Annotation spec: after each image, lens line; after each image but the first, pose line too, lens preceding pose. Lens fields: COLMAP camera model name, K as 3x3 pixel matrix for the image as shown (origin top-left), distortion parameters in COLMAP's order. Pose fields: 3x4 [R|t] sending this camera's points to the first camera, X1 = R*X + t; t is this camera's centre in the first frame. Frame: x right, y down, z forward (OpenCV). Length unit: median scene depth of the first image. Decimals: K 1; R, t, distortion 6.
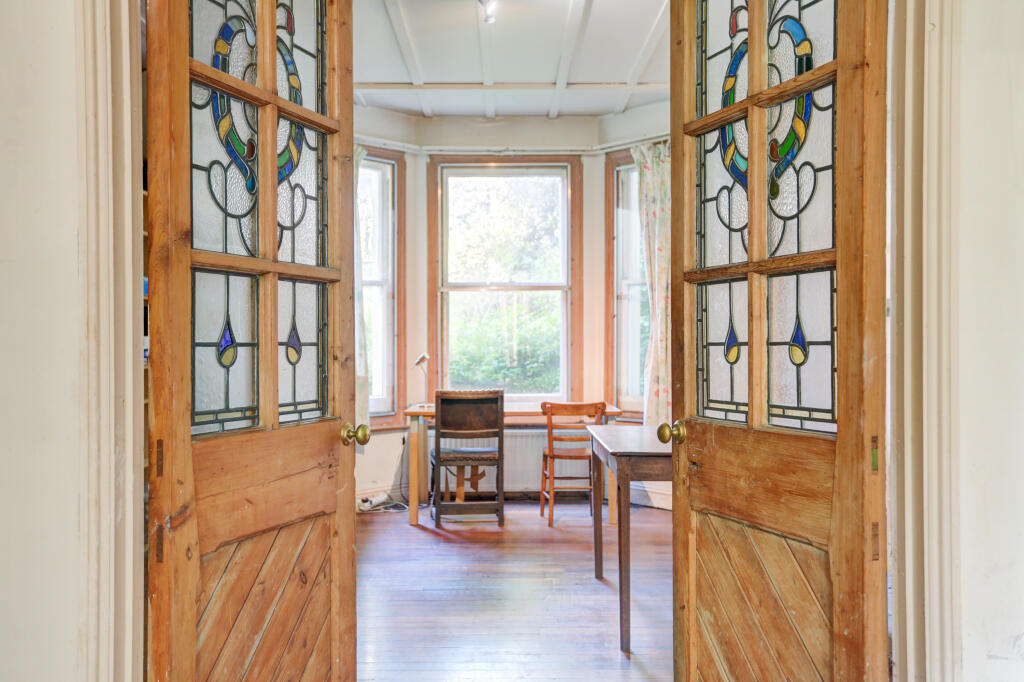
lens RADIAL K [[973.6, 0, 512.9], [0, 973.6, 341.2], [0, 0, 1]] dist [0.017808, 0.000000]
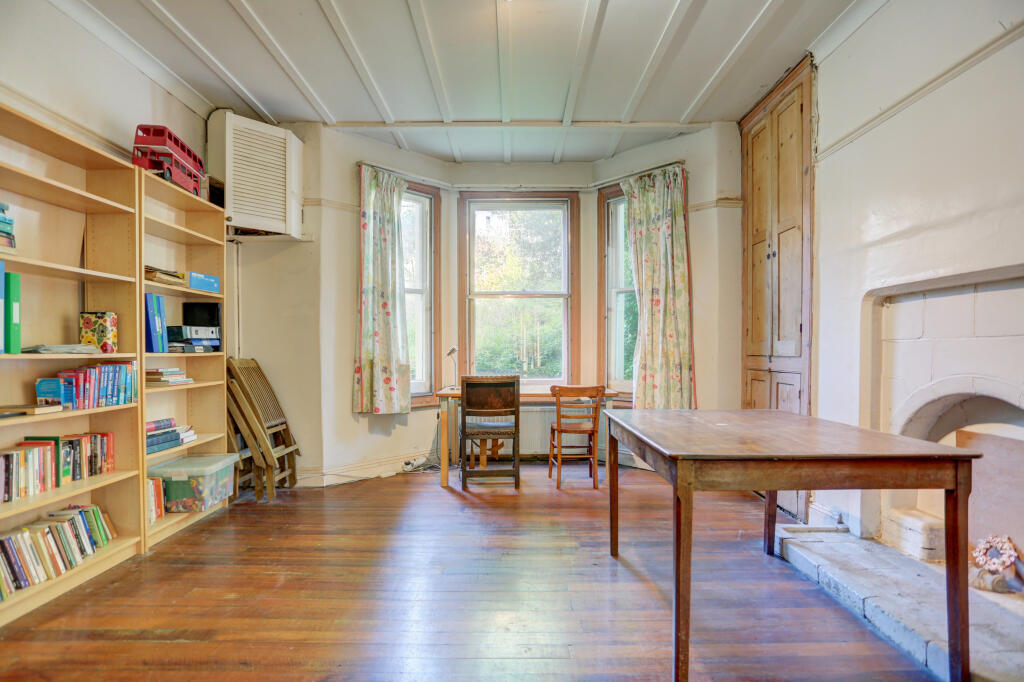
lens RADIAL K [[504.7, 0, 552.8], [0, 504.7, 373.0], [0, 0, 1]] dist [0.001160, -0.000229]
pose [[0.997434, 0.000404, 0.071594, -0.012181], [-0.003573, 0.999019, 0.044130, 0.018657], [-0.071506, -0.044273, 0.996457, 0.358892]]
